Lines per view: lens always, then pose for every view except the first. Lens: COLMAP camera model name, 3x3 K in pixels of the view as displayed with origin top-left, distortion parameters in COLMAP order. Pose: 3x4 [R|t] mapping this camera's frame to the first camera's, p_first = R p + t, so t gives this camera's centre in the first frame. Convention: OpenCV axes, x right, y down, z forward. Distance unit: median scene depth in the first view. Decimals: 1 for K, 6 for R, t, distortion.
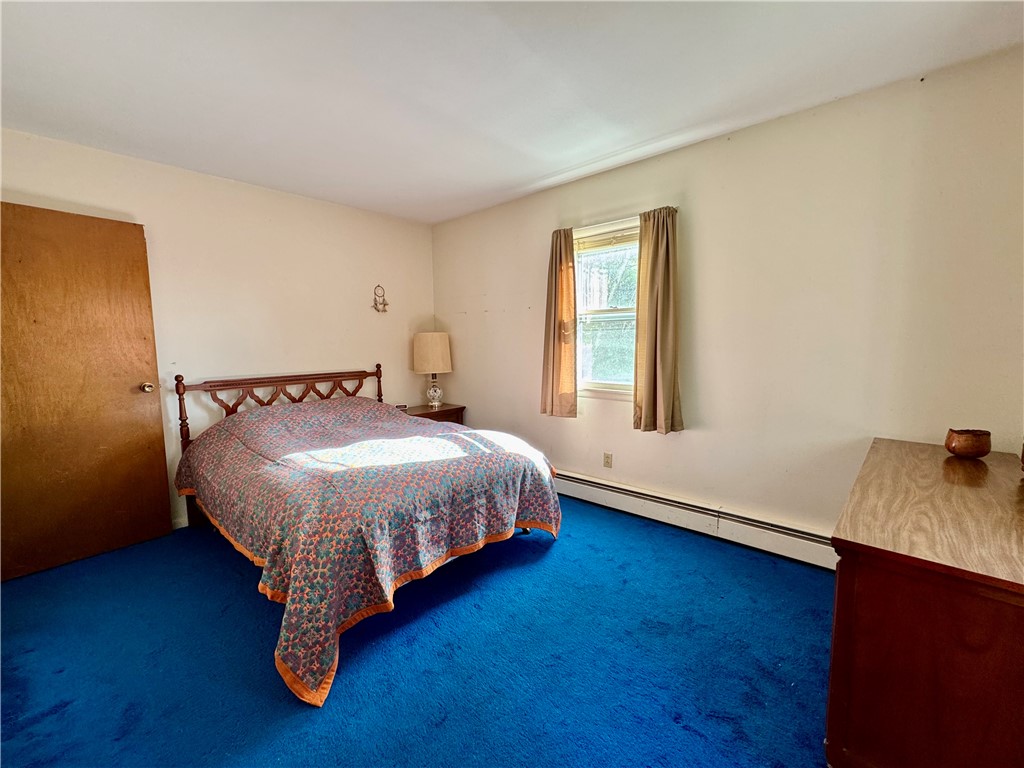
lens RADIAL K [[433.1, 0, 512.0], [0, 433.1, 384.0], [0, 0, 1]] dist [-0.000550, -0.000049]
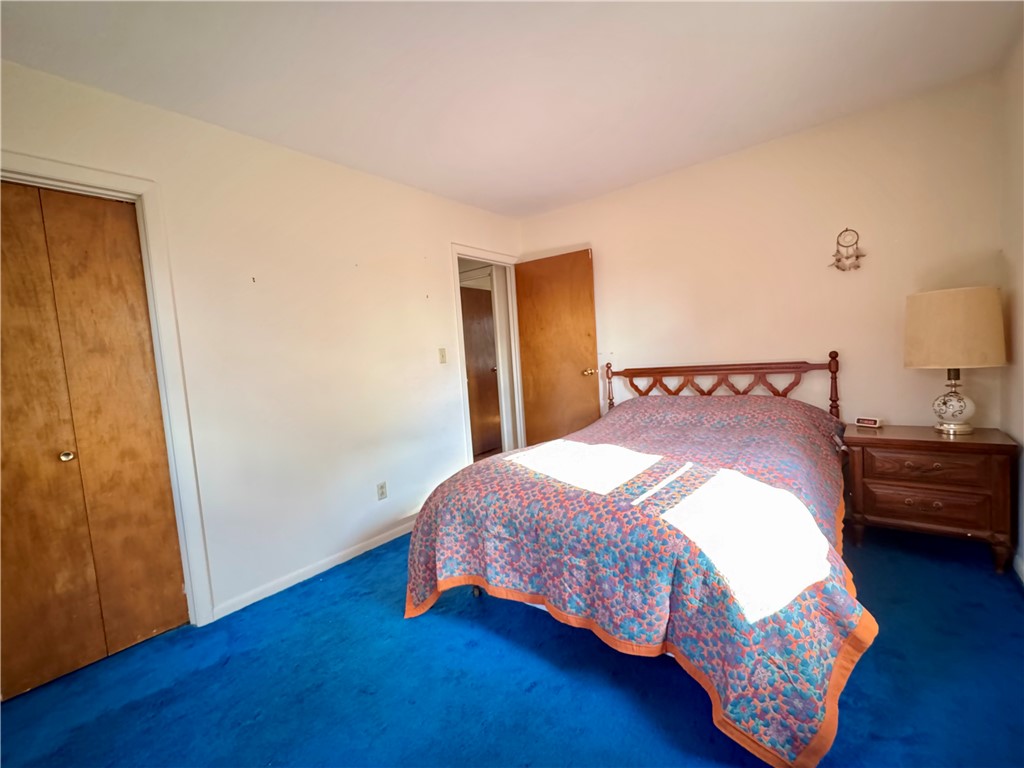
lens RADIAL K [[433.1, 0, 512.0], [0, 433.1, 384.0], [0, 0, 1]] dist [-0.000550, -0.000049]
pose [[0.051737, 0.074311, -0.995892, 0.486645], [-0.027897, 0.996946, 0.072940, -0.046500], [0.998271, 0.024008, 0.053652, 0.709182]]
